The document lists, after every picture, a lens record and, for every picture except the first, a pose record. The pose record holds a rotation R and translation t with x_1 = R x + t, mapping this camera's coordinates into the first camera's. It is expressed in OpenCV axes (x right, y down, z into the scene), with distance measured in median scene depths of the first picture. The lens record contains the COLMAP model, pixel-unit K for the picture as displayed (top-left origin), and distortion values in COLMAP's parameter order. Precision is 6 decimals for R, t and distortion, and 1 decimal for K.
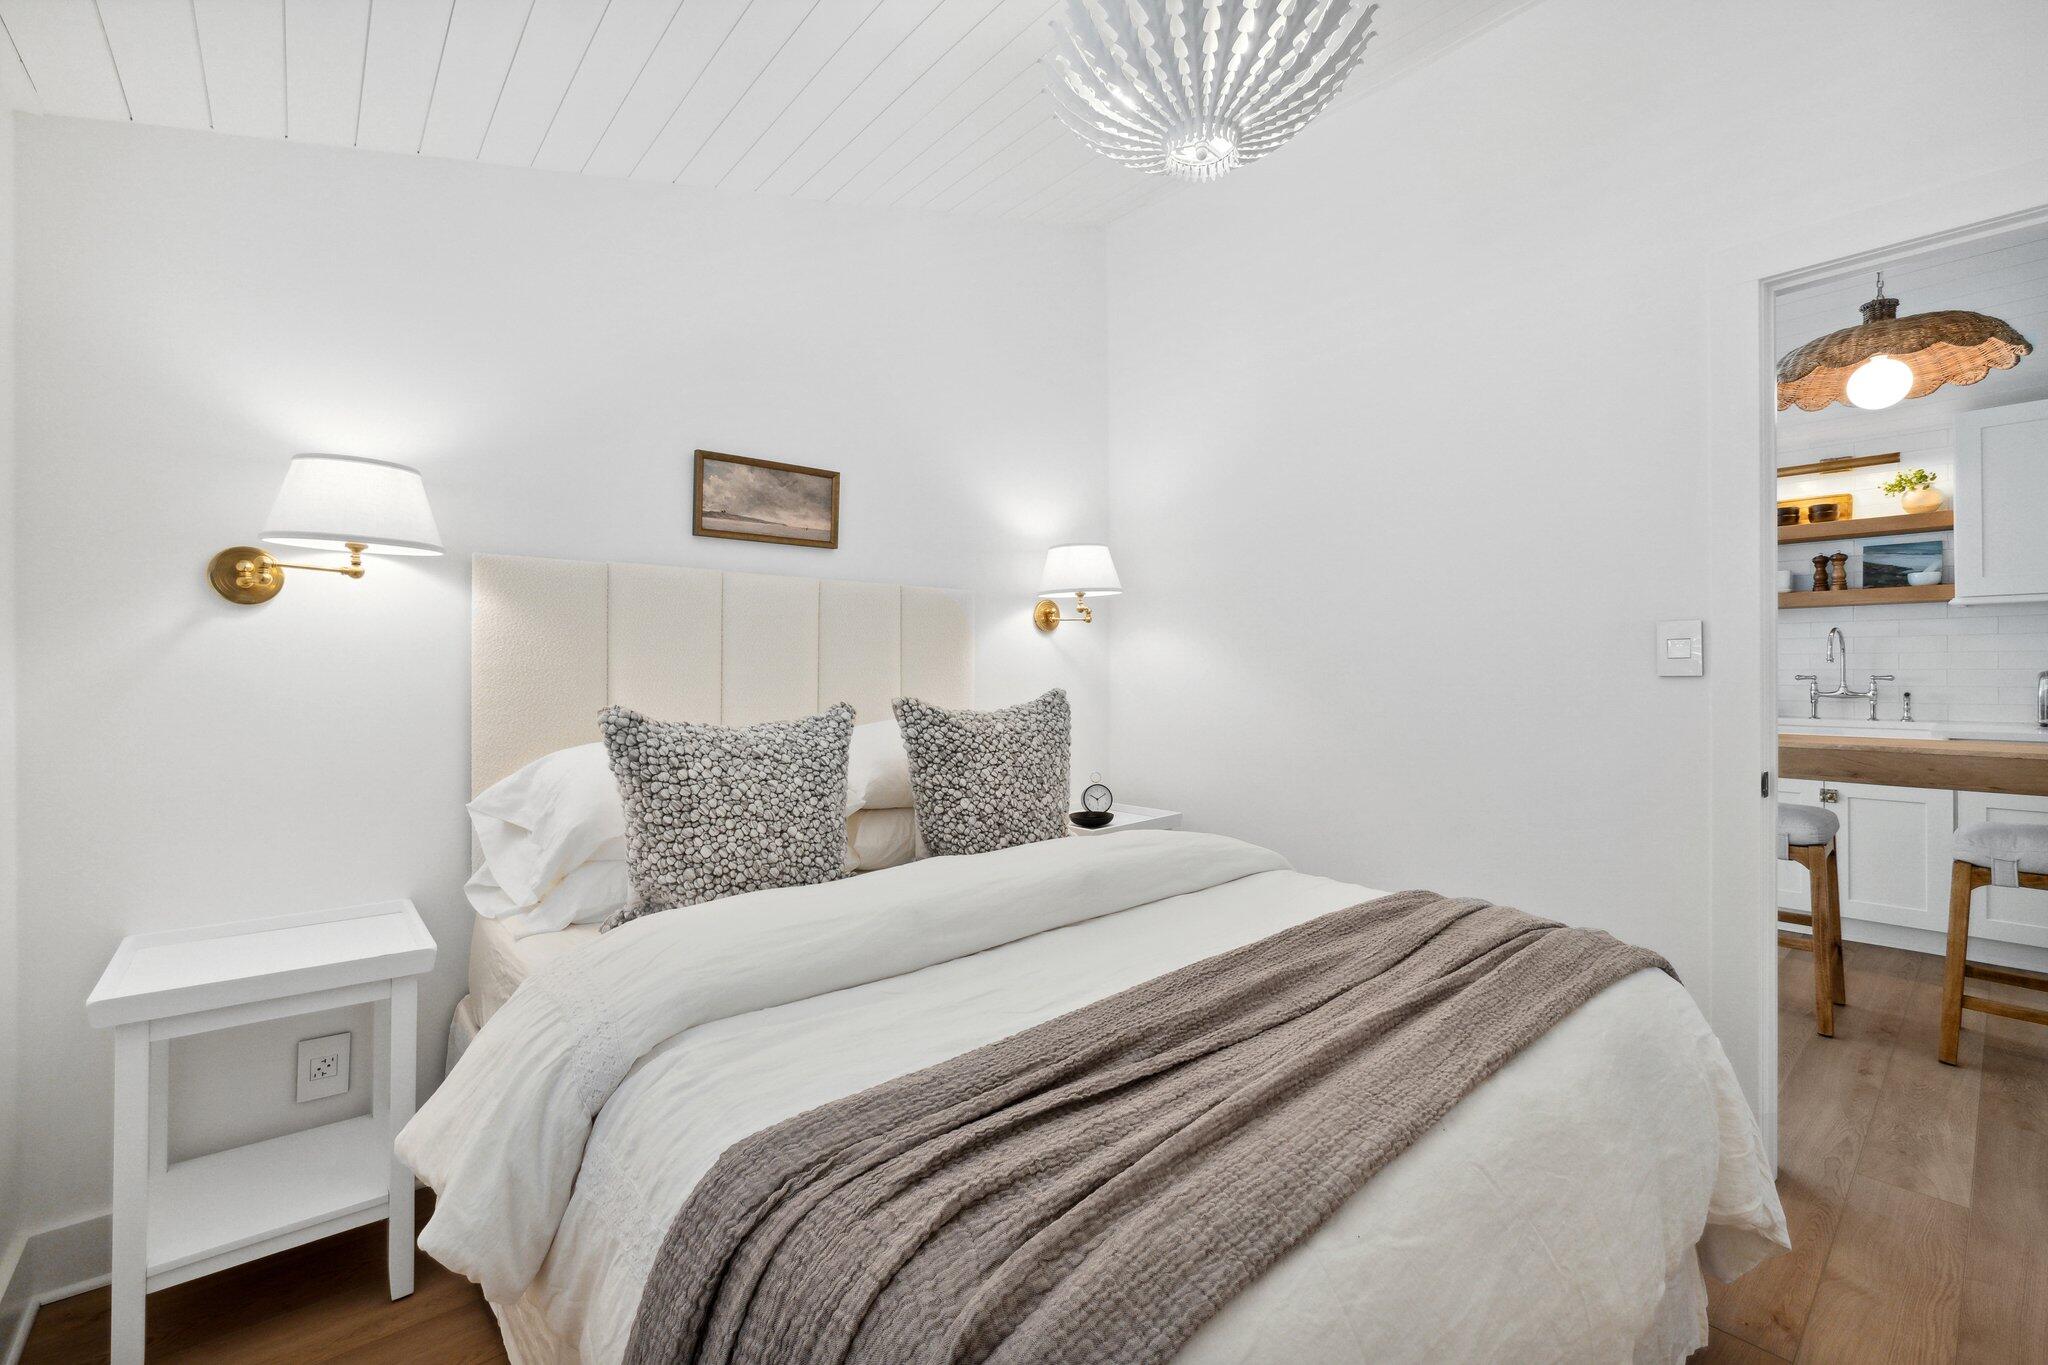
lens RADIAL K [[866.4, 0, 1008.9], [0, 866.4, 666.7], [0, 0, 1]] dist [-0.007375, 0.000250]
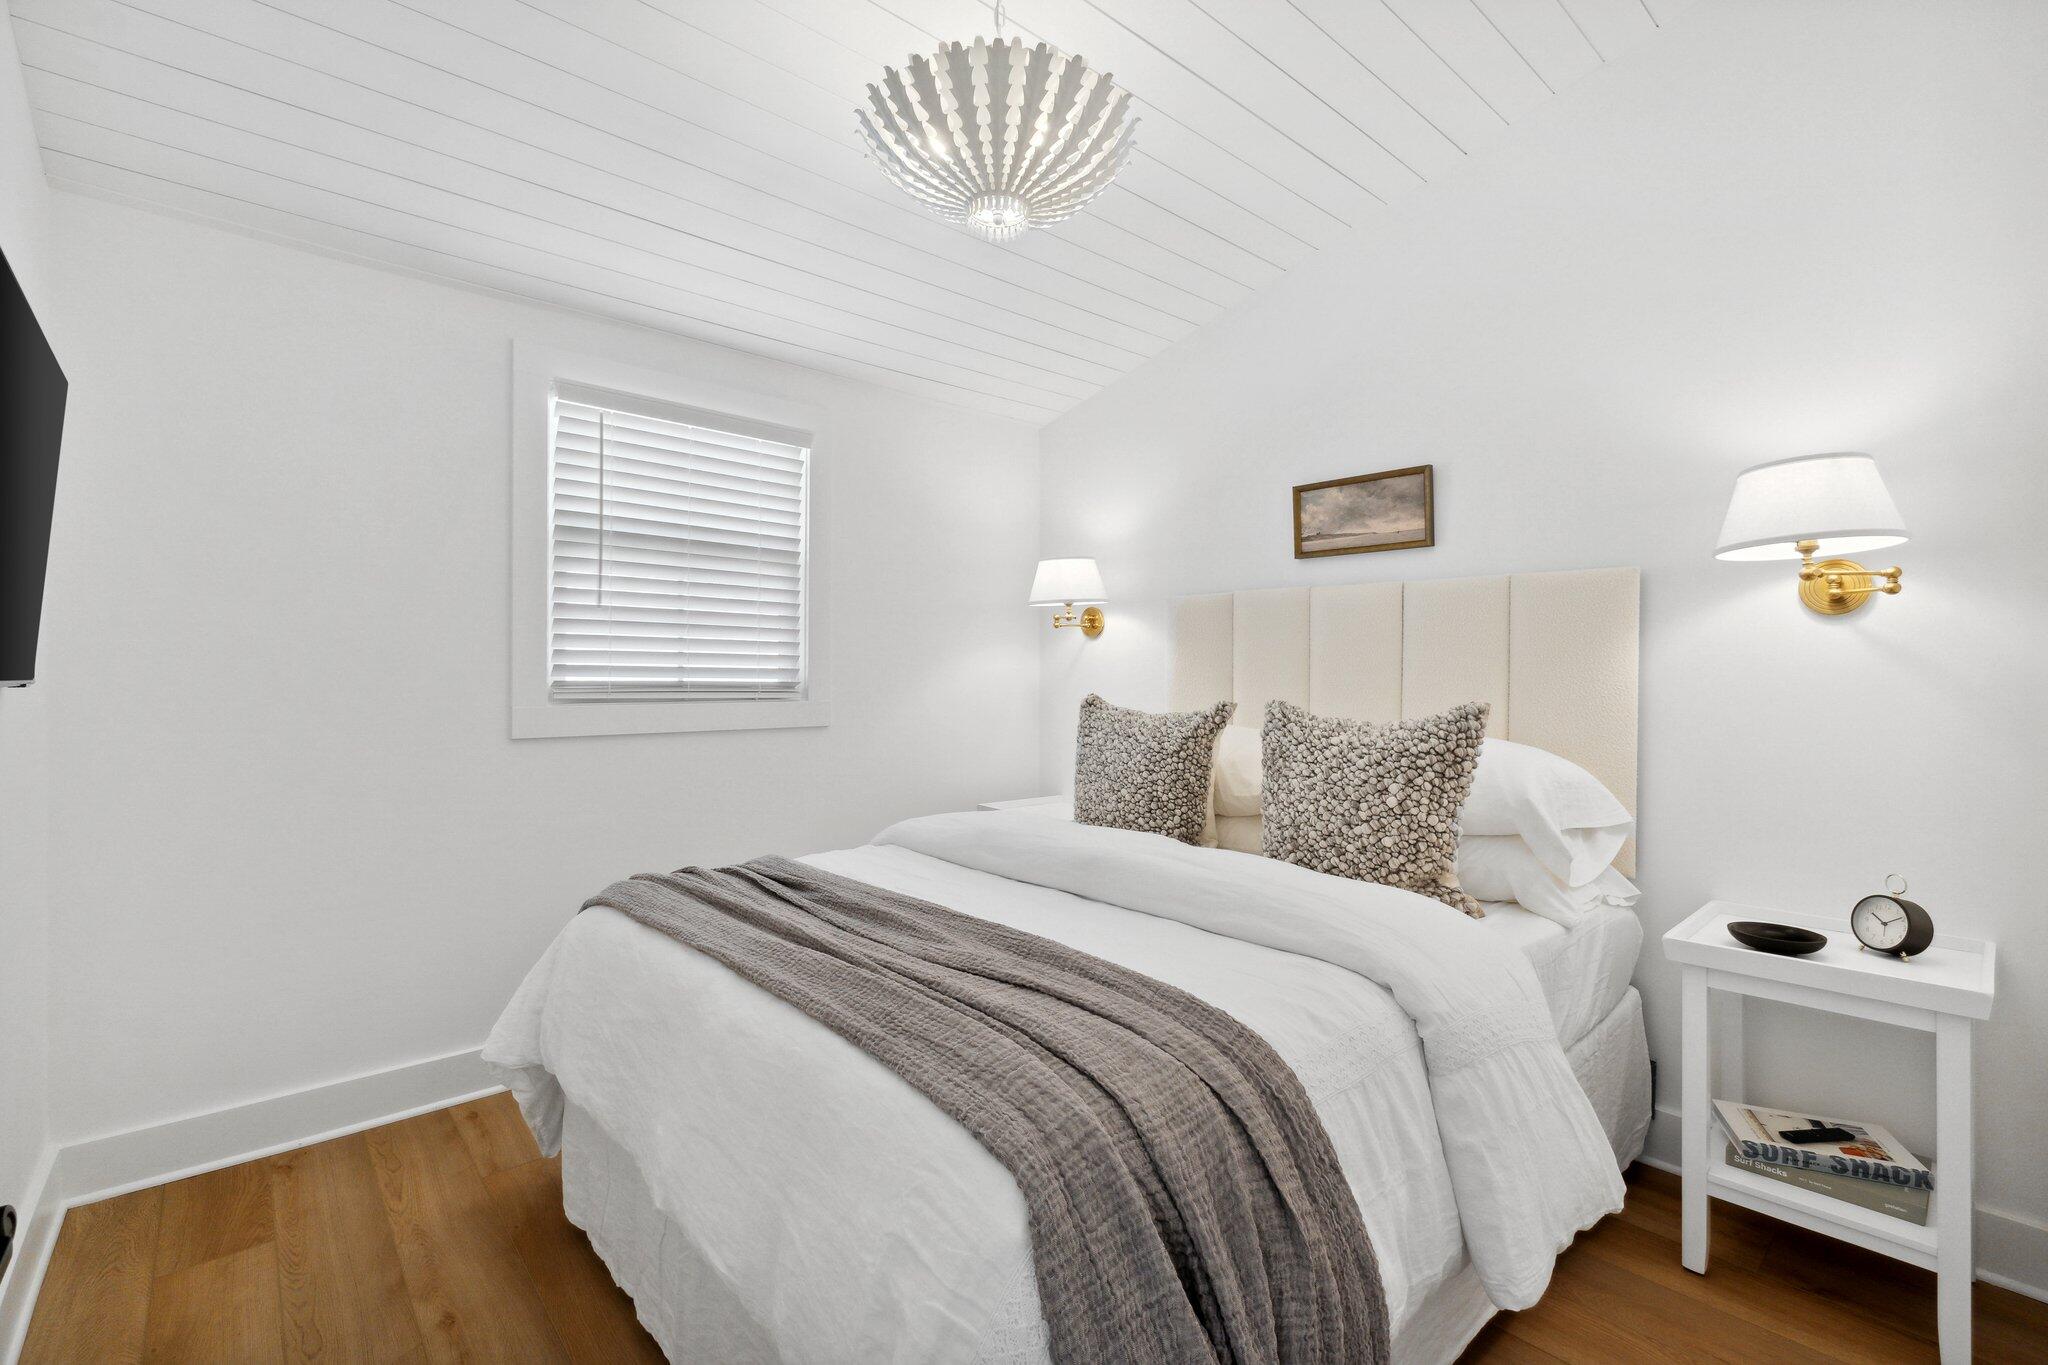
lens RADIAL K [[866.4, 0, 1022.4], [0, 866.4, 676.6], [0, 0, 1]] dist [-0.007375, 0.000250]
pose [[0.039940, 0.009639, -0.999156, 0.796400], [-0.011208, 0.999895, 0.009198, 0.000811], [0.999139, 0.010831, 0.040043, 0.581834]]
